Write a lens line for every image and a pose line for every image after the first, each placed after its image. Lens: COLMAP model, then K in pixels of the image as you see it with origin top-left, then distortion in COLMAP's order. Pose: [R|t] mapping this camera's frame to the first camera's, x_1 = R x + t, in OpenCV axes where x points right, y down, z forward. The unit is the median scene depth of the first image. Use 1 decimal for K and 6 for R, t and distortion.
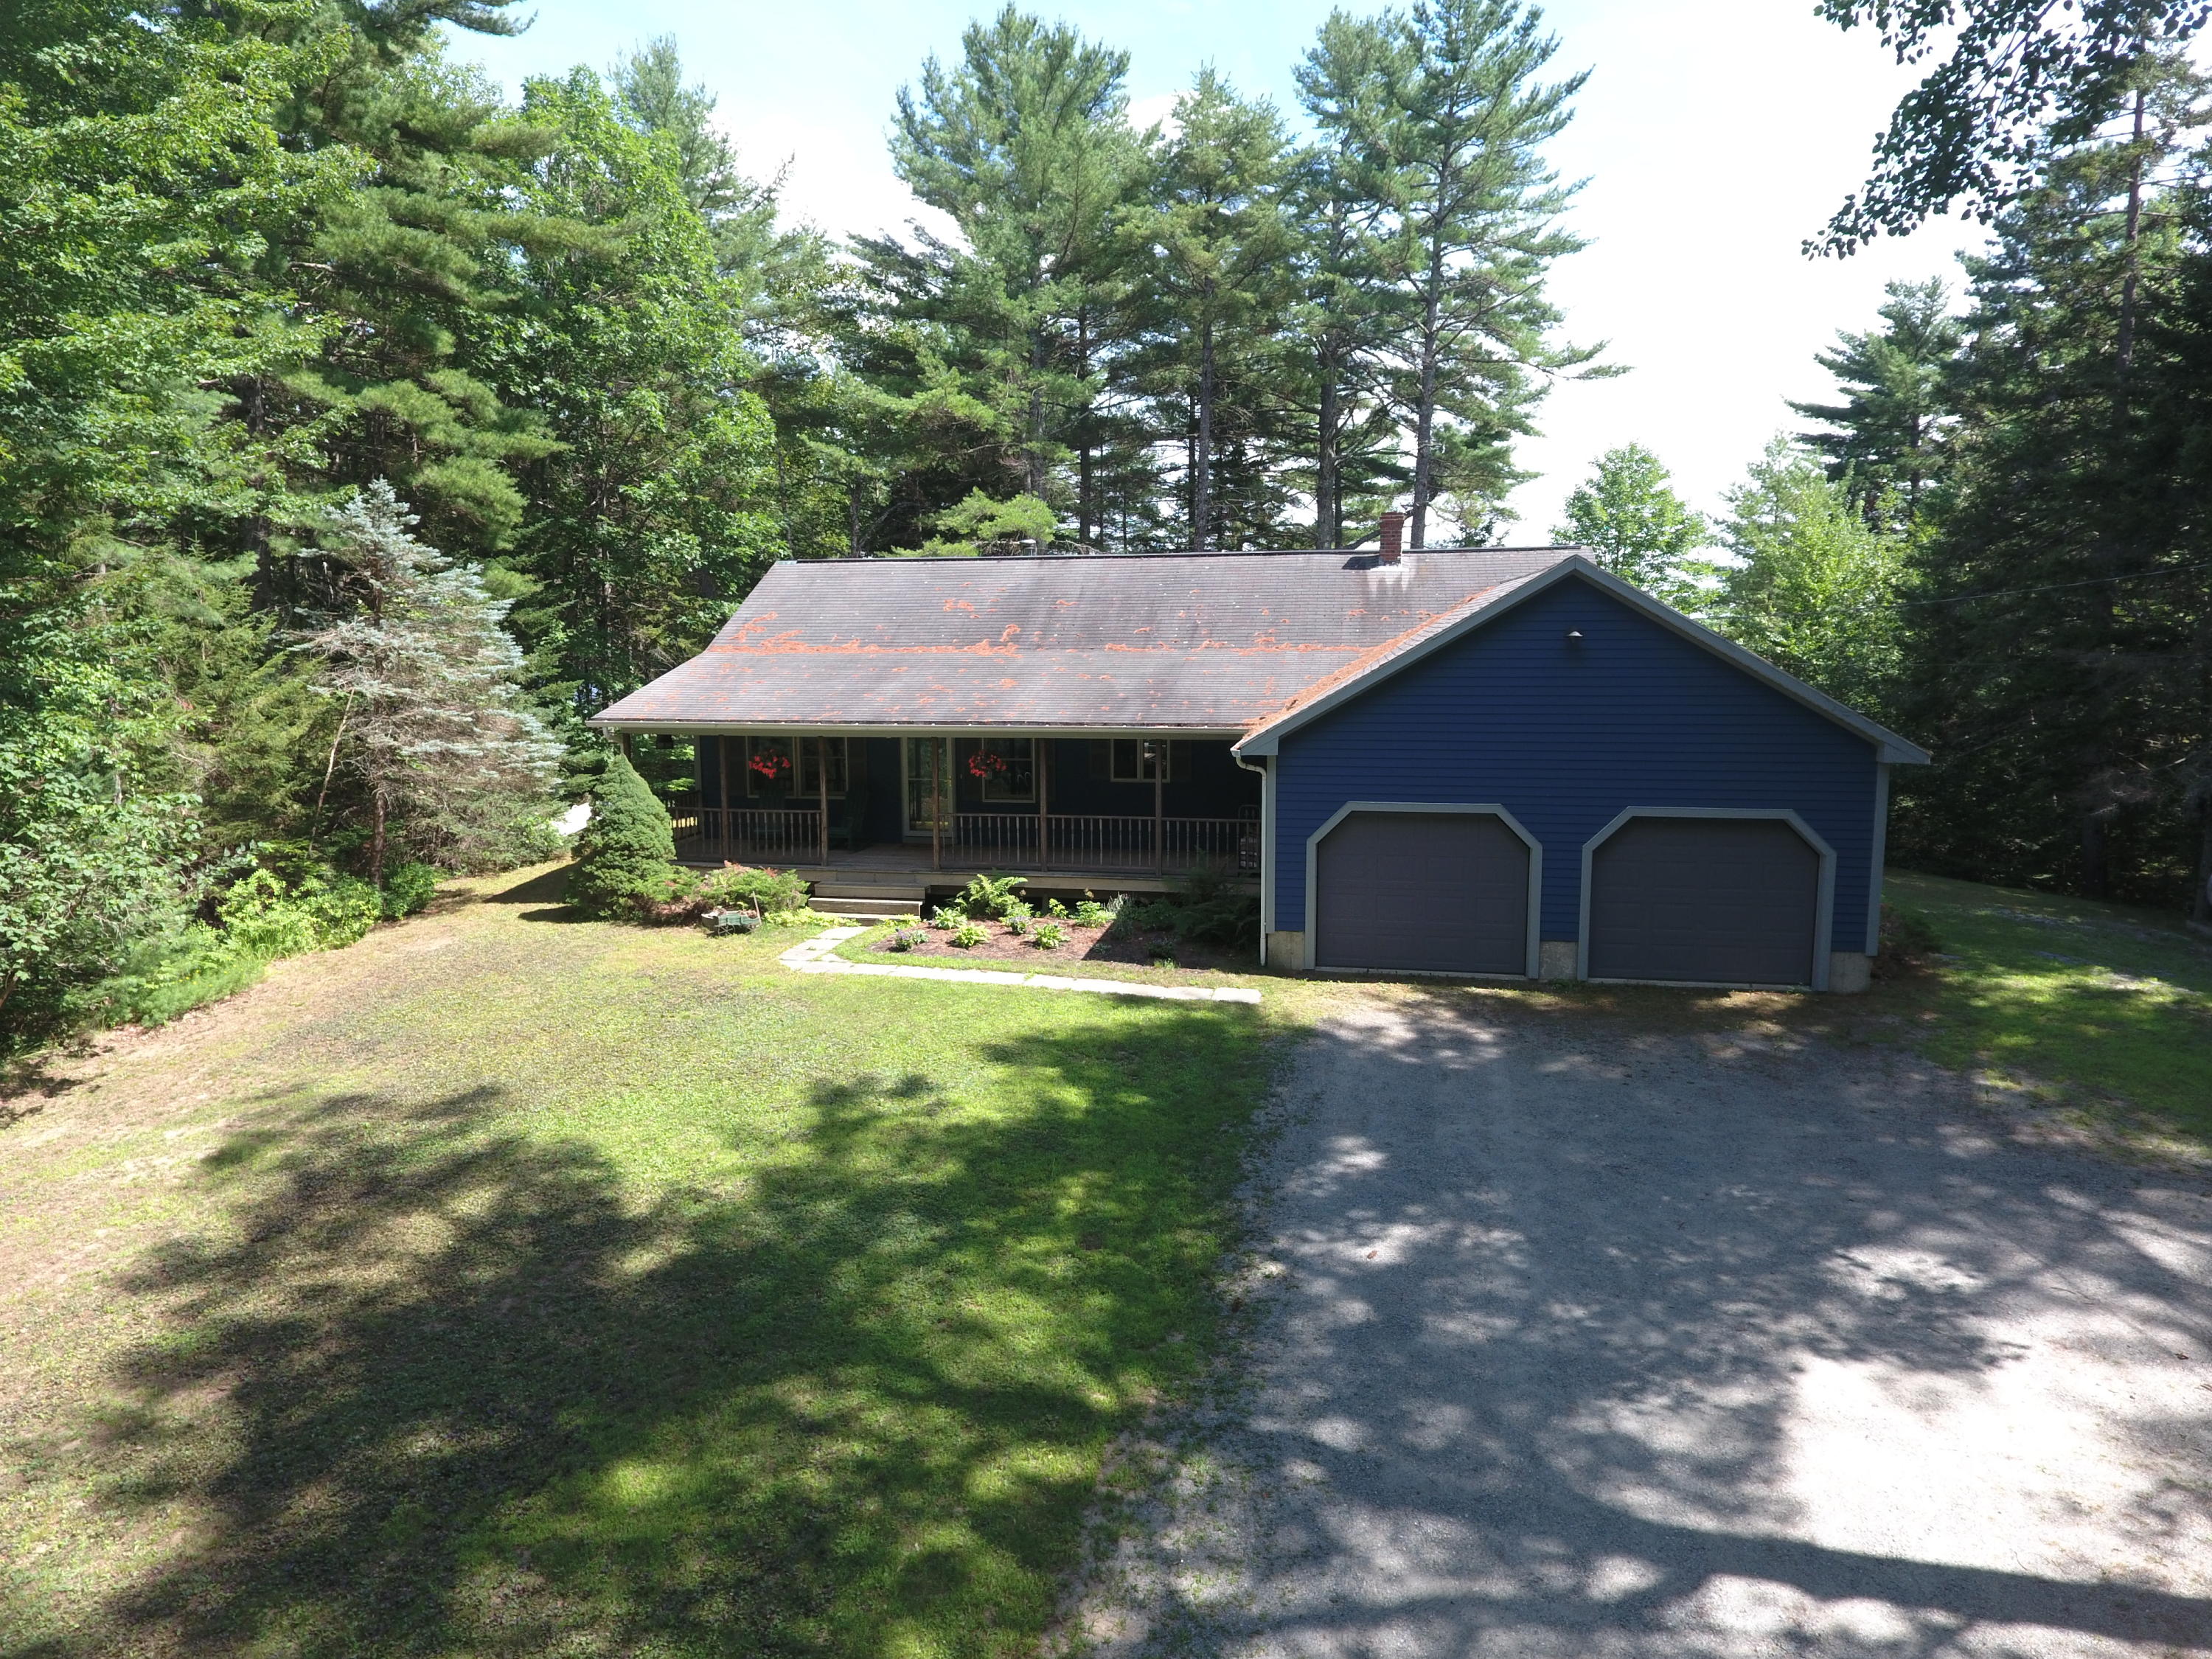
lens RADIAL K [[1198.7, 0, 1104.0], [0, 1198.7, 825.7], [0, 0, 1]] dist [0.009651, -0.000928]
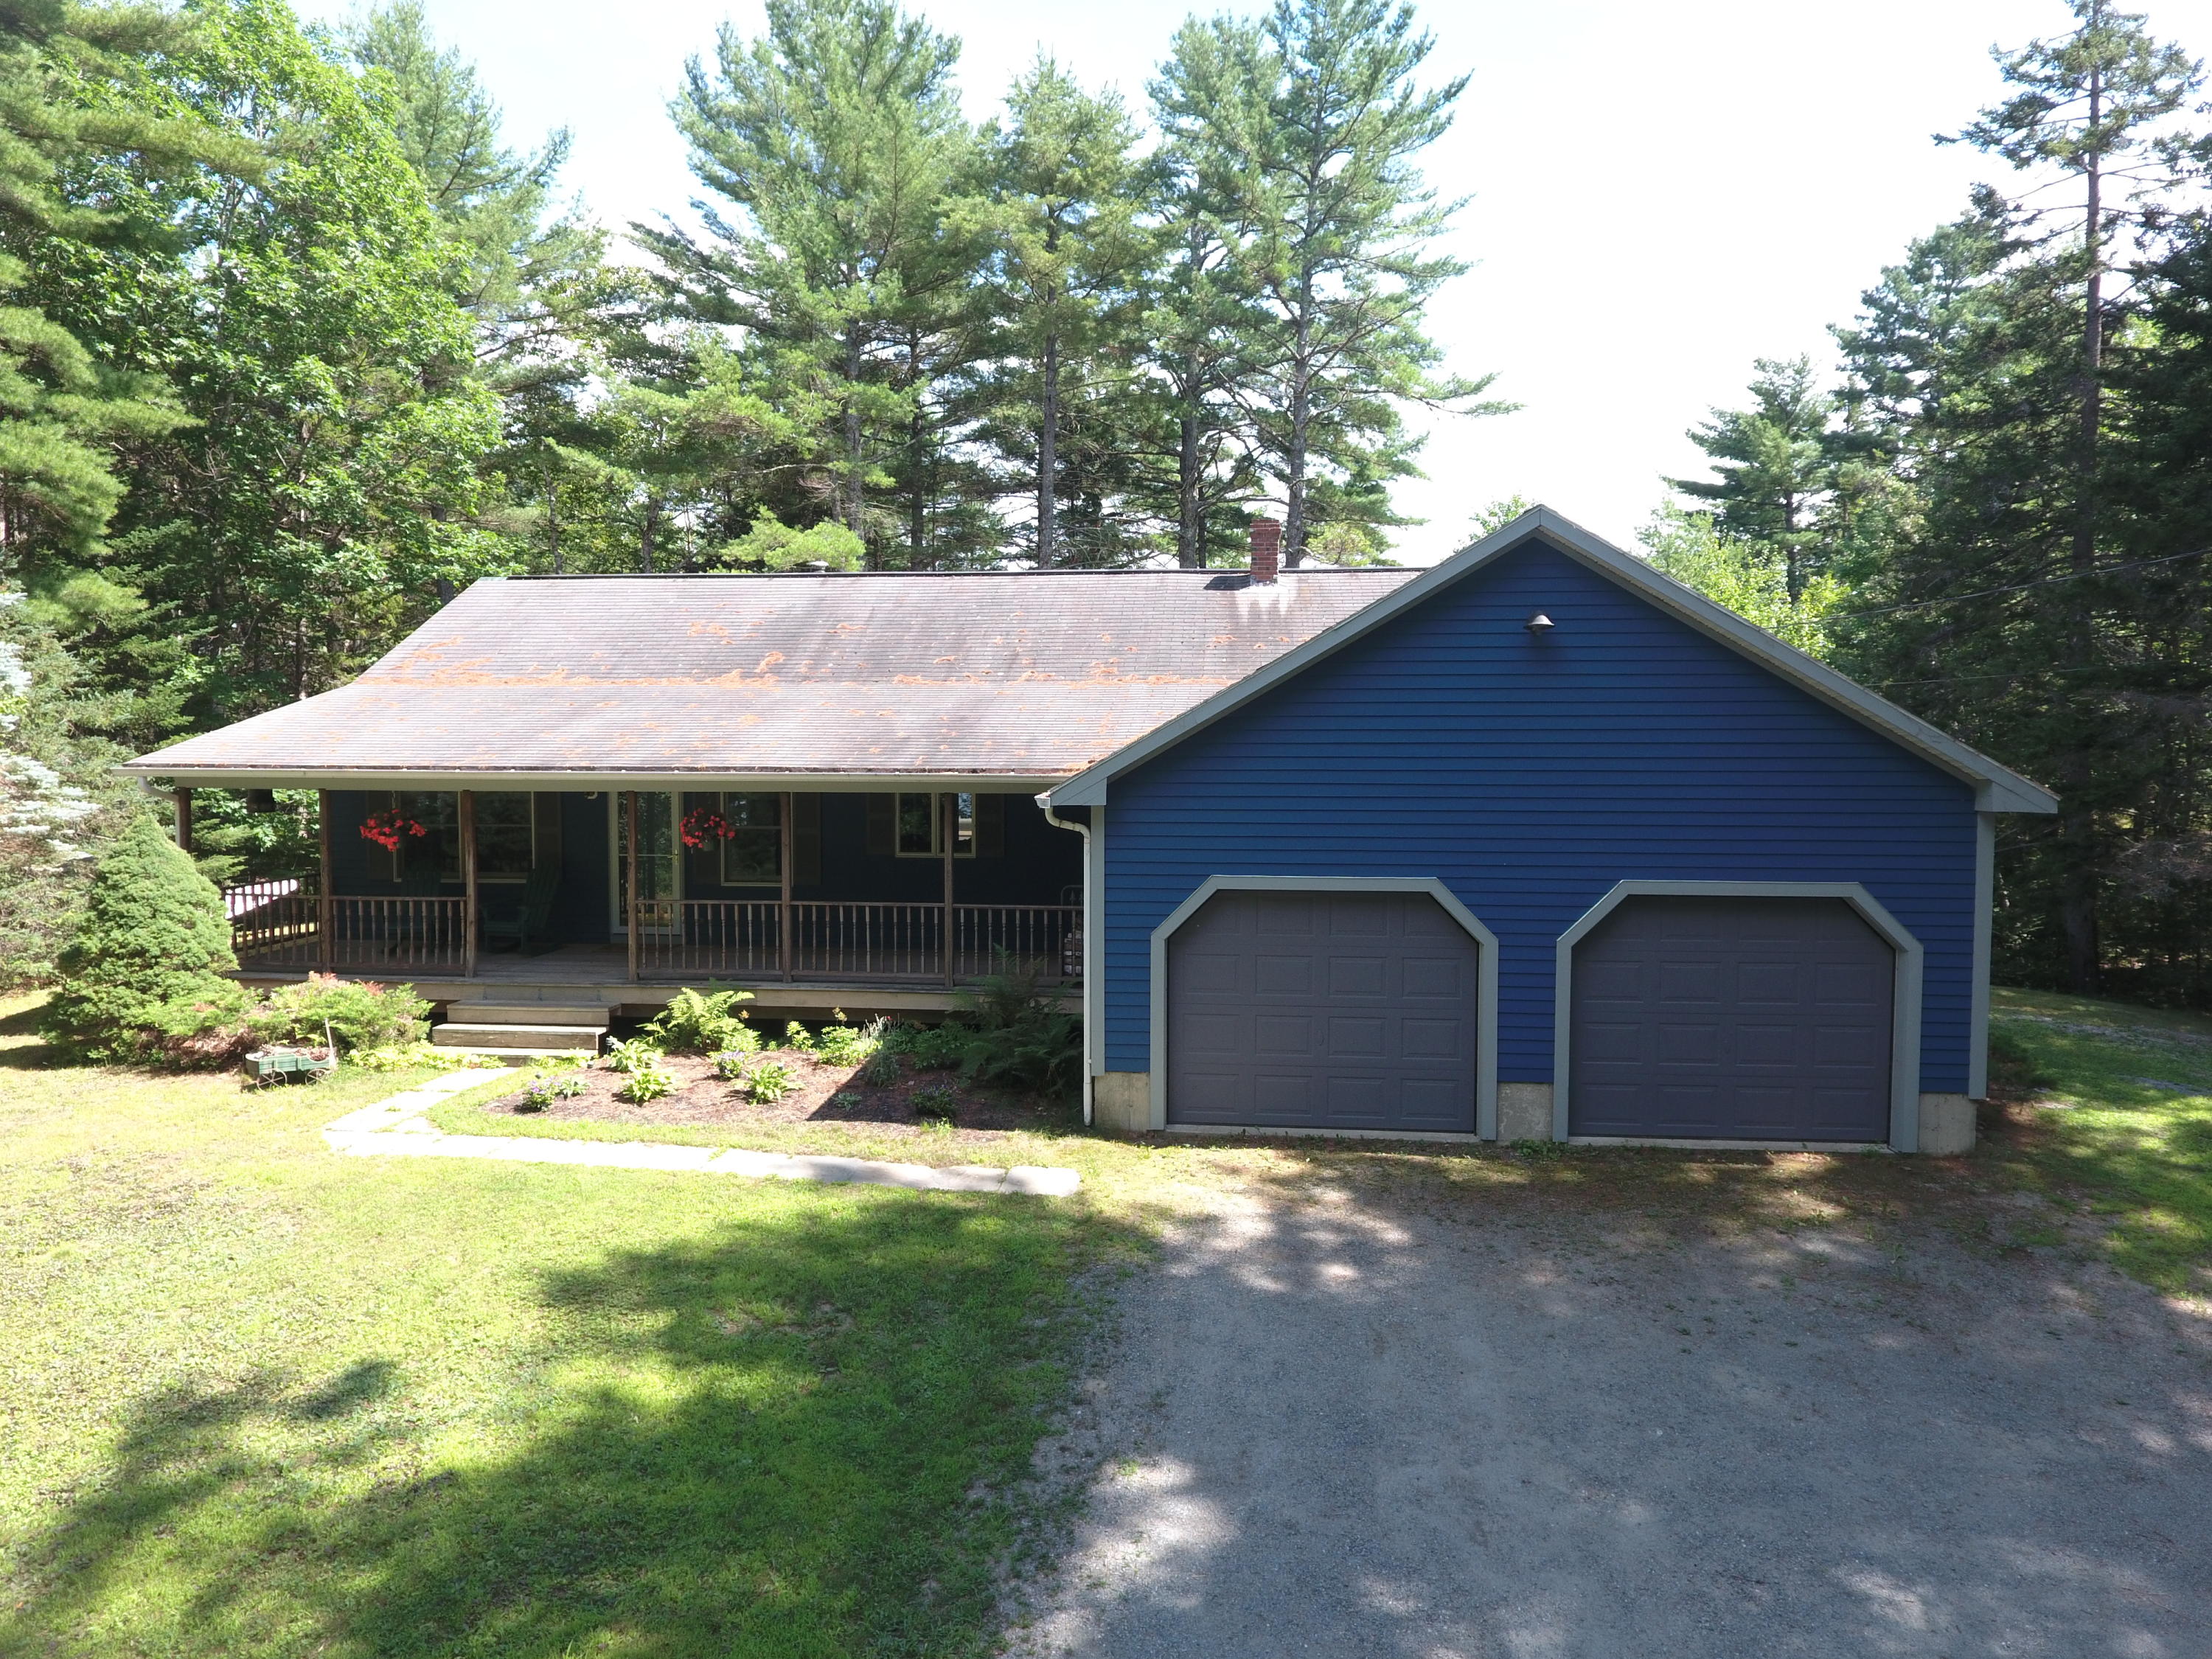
lens RADIAL K [[1198.7, 0, 1102.8], [0, 1198.7, 822.3], [0, 0, 1]] dist [0.009651, -0.000928]
pose [[0.994656, 0.003671, 0.103177, 0.046858], [0.005241, 0.996283, -0.085976, 0.004949], [-0.103109, 0.086057, 0.990940, 0.215413]]
